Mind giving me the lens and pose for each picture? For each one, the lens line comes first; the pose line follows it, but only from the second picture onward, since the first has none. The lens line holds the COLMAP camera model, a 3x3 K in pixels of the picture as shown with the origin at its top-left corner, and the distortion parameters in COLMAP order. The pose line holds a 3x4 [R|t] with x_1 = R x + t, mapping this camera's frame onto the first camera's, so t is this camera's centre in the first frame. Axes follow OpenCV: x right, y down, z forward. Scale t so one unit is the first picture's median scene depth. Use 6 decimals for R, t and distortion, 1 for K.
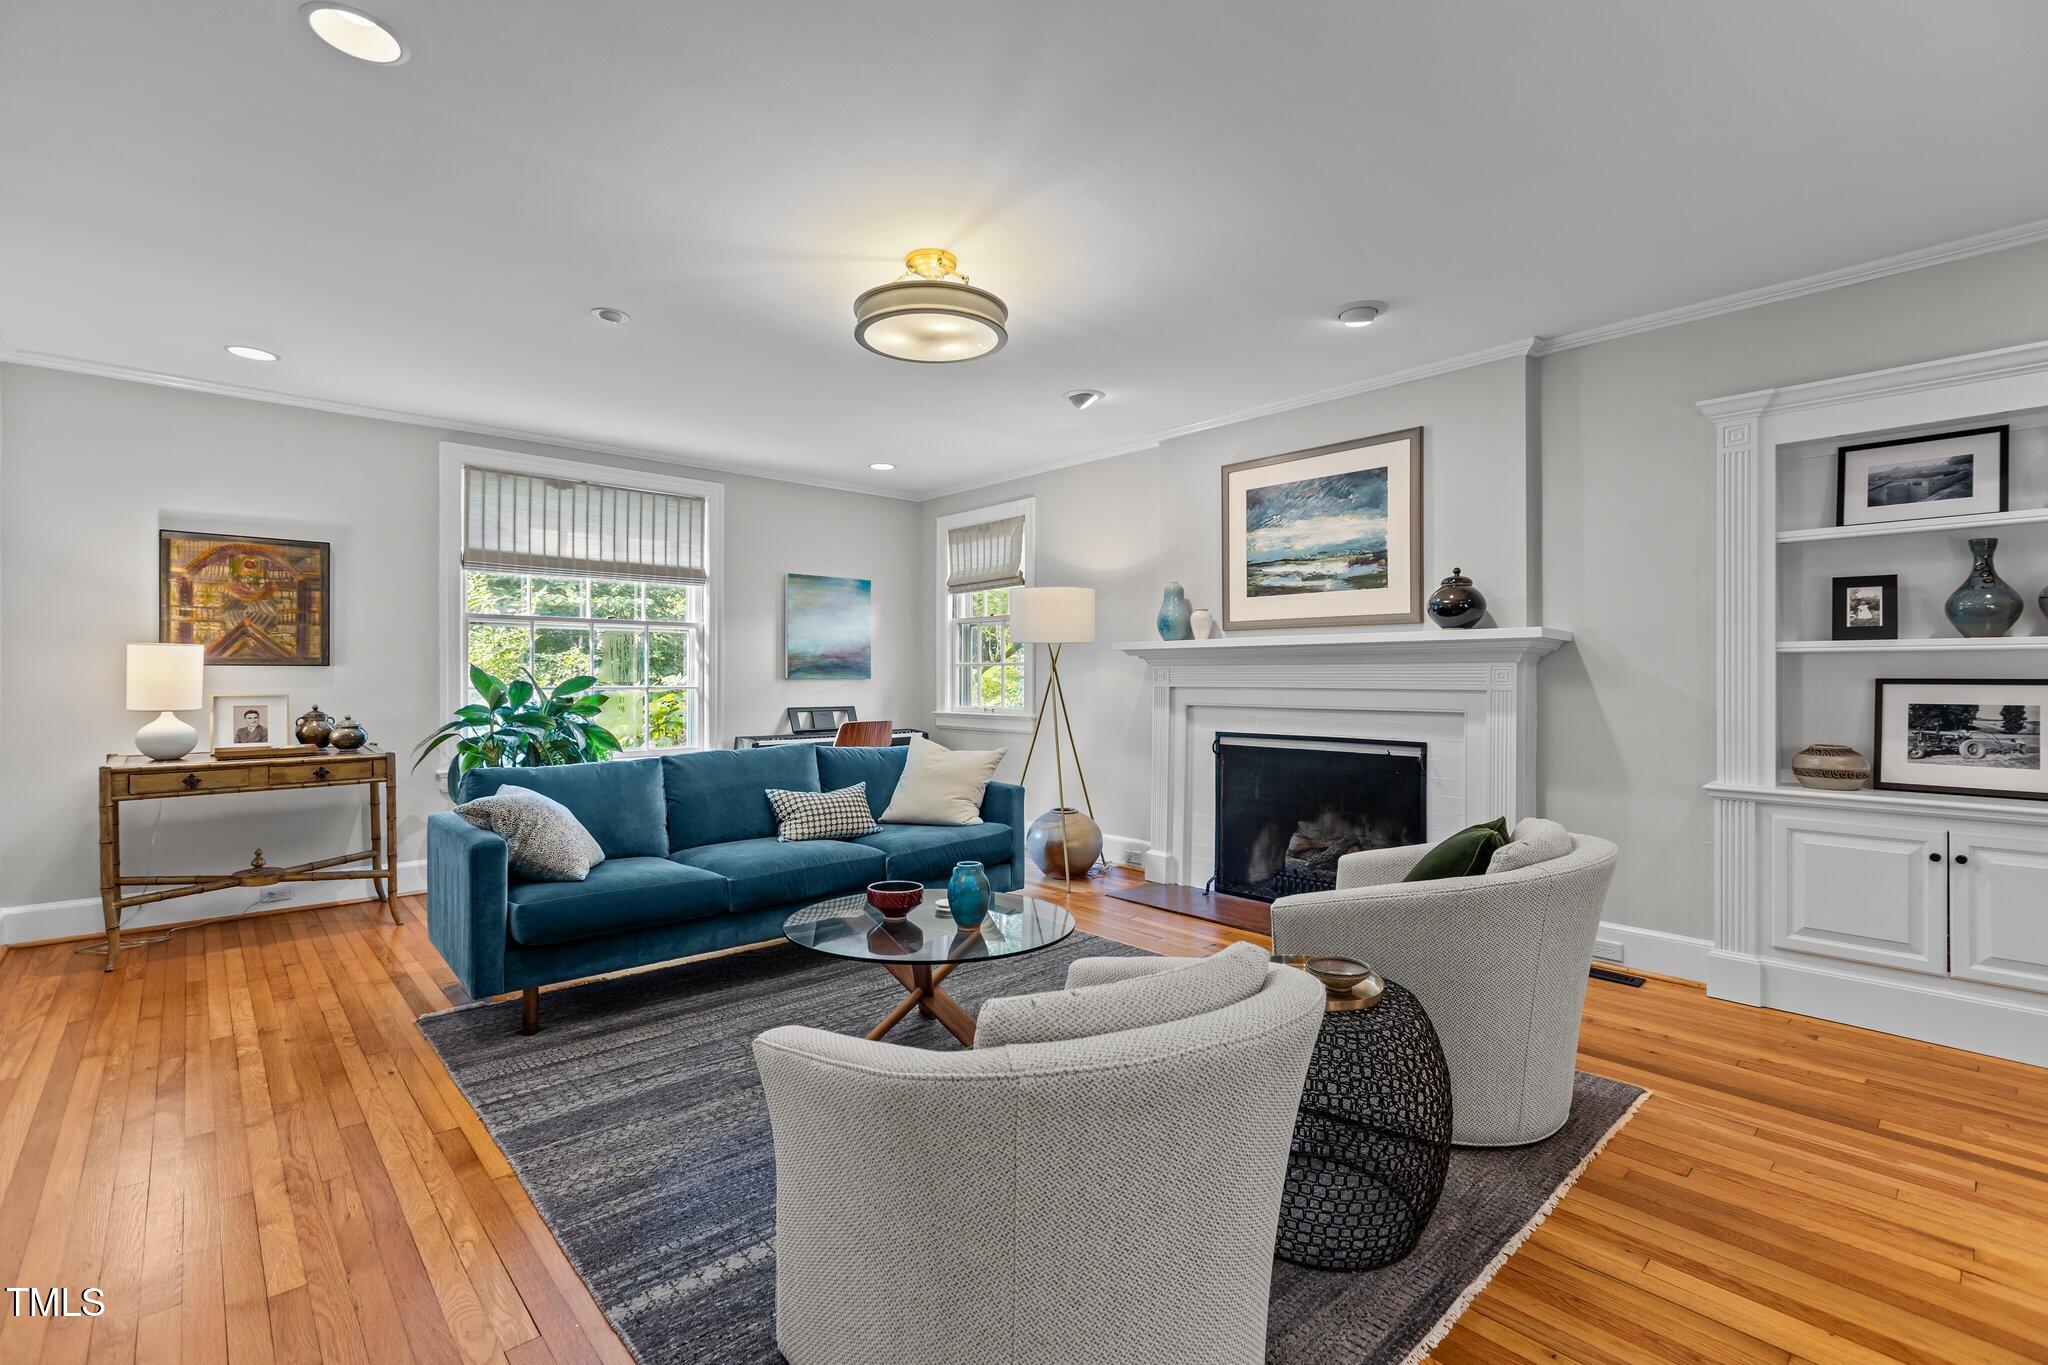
lens RADIAL K [[912.3, 0, 1024.0], [0, 912.3, 682.5], [0, 0, 1]] dist [0.001492, -0.000731]
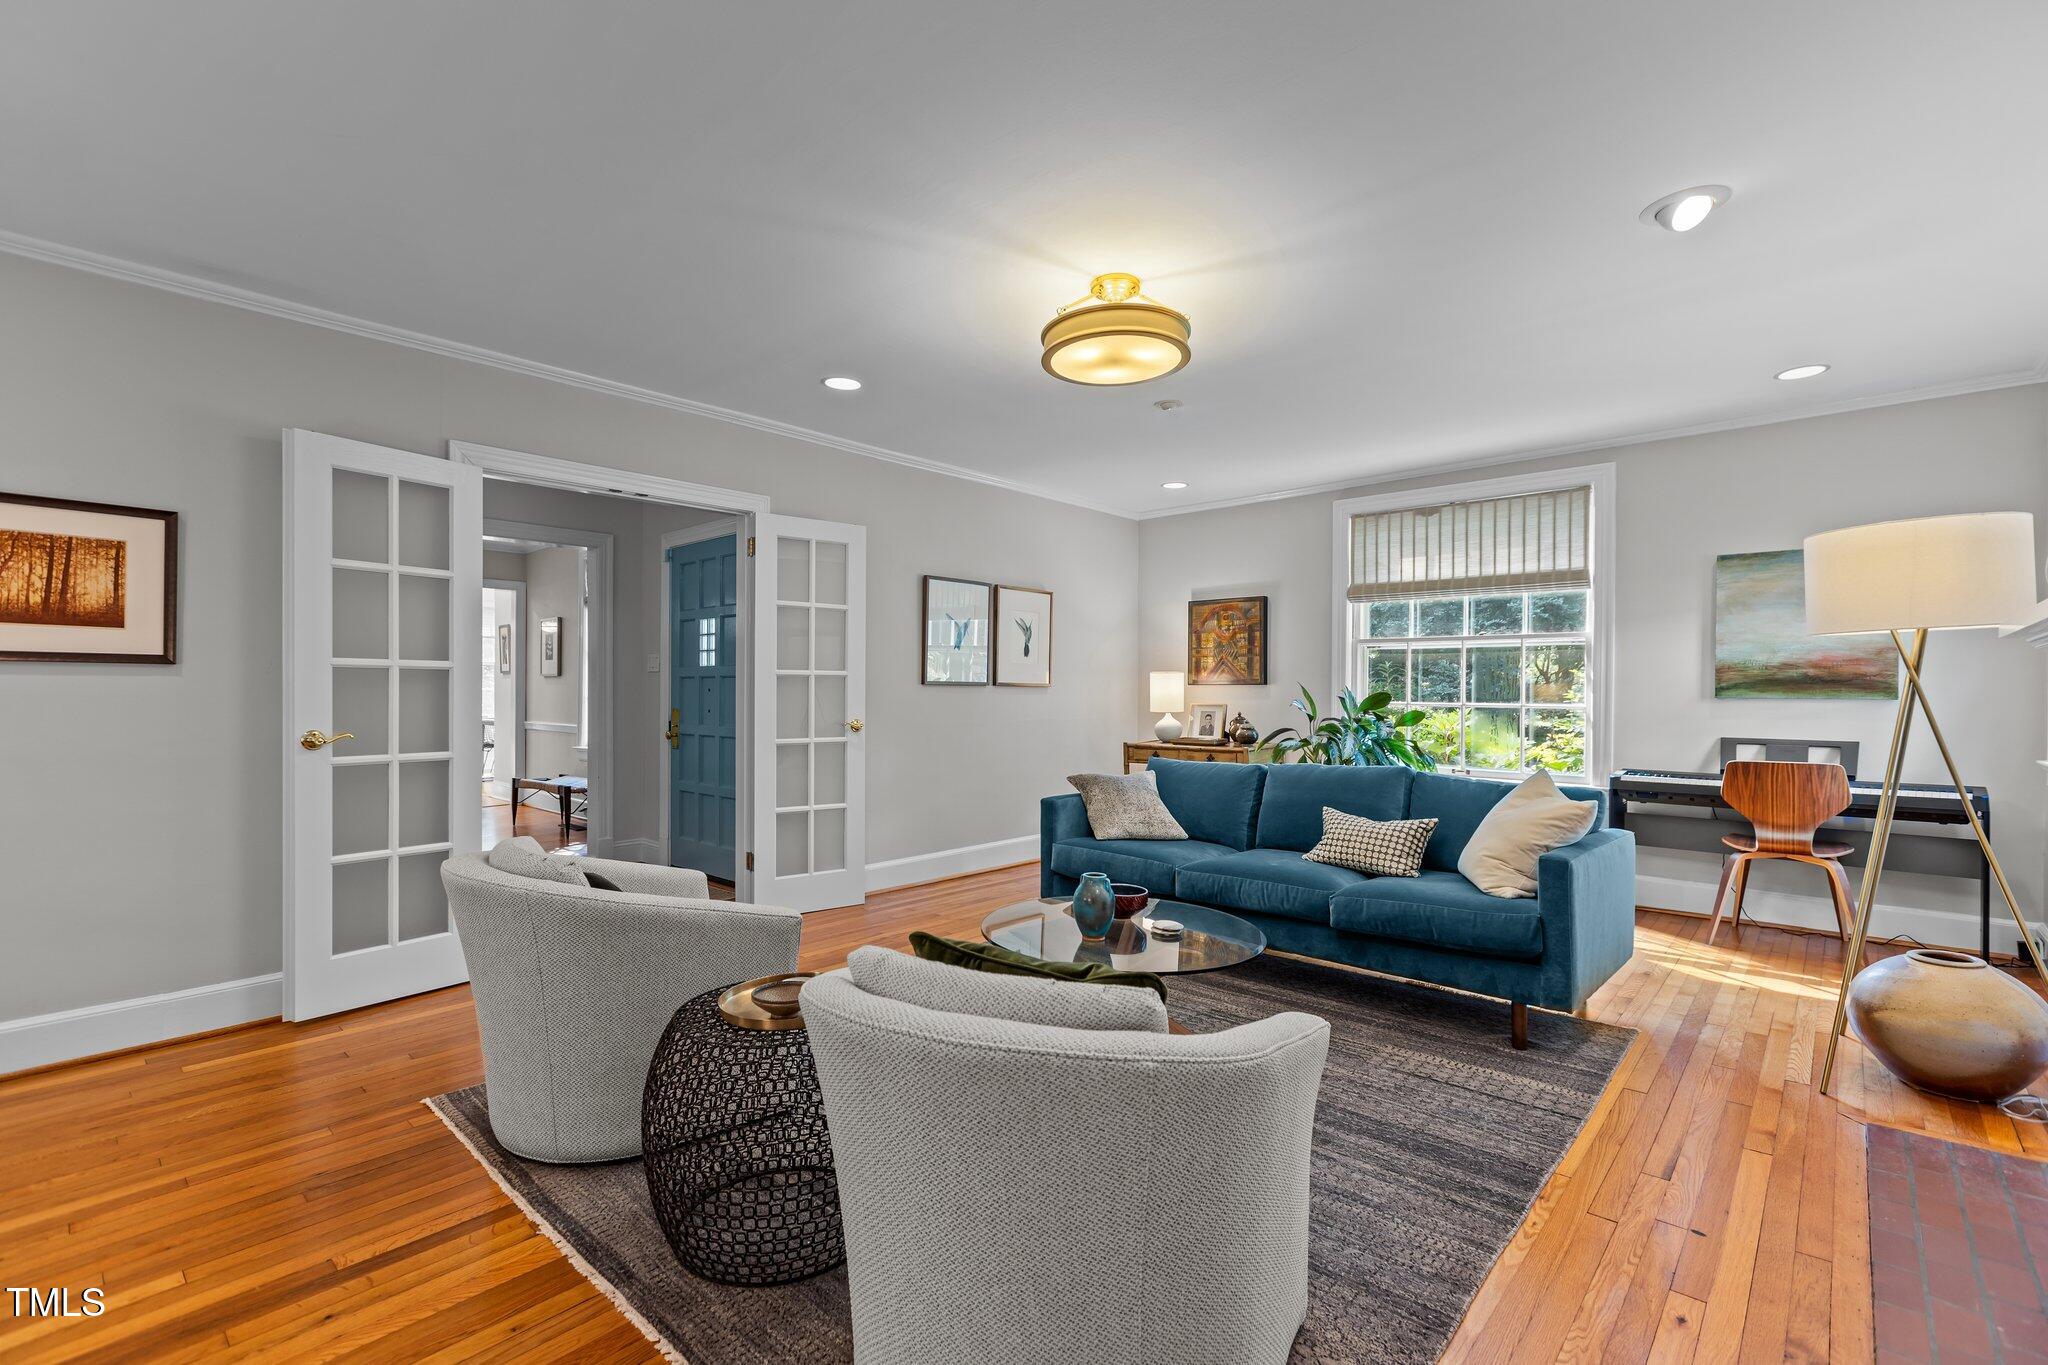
lens RADIAL K [[912.3, 0, 1024.0], [0, 912.3, 682.5], [0, 0, 1]] dist [0.001492, -0.000731]
pose [[0.092522, -0.012852, -0.995628, 0.516095], [-0.016044, 0.999768, -0.014396, 0.003636], [0.995581, 0.017305, 0.092294, 0.453436]]
